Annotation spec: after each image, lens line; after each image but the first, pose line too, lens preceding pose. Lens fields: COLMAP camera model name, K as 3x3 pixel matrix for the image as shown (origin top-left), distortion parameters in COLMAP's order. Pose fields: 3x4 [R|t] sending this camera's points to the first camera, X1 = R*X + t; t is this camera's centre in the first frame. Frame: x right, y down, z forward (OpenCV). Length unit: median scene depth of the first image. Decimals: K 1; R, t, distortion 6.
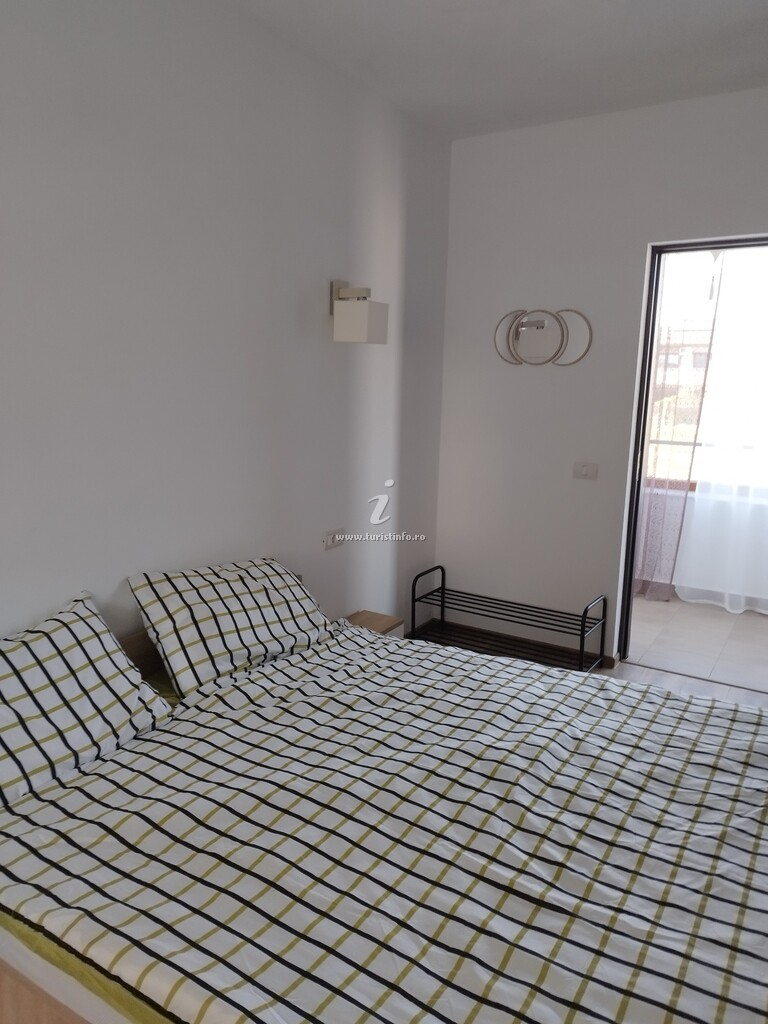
lens RADIAL K [[744.3, 0, 382.1], [0, 744.3, 514.2], [0, 0, 1]] dist [0.005863, 0.000430]
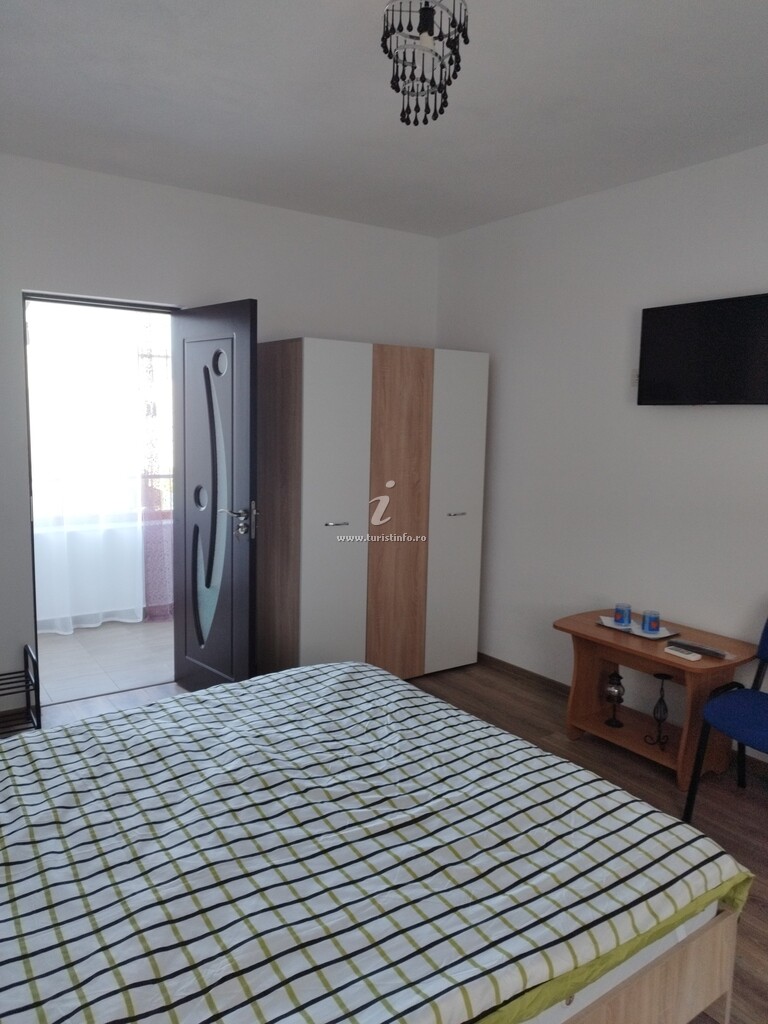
lens RADIAL K [[744.3, 0, 384.8], [0, 744.3, 511.0], [0, 0, 1]] dist [0.005863, 0.000430]
pose [[0.398942, -0.132429, 0.907363, -0.826113], [0.167585, 0.983381, 0.069841, -0.115485], [-0.901532, 0.124198, 0.414505, 0.361549]]
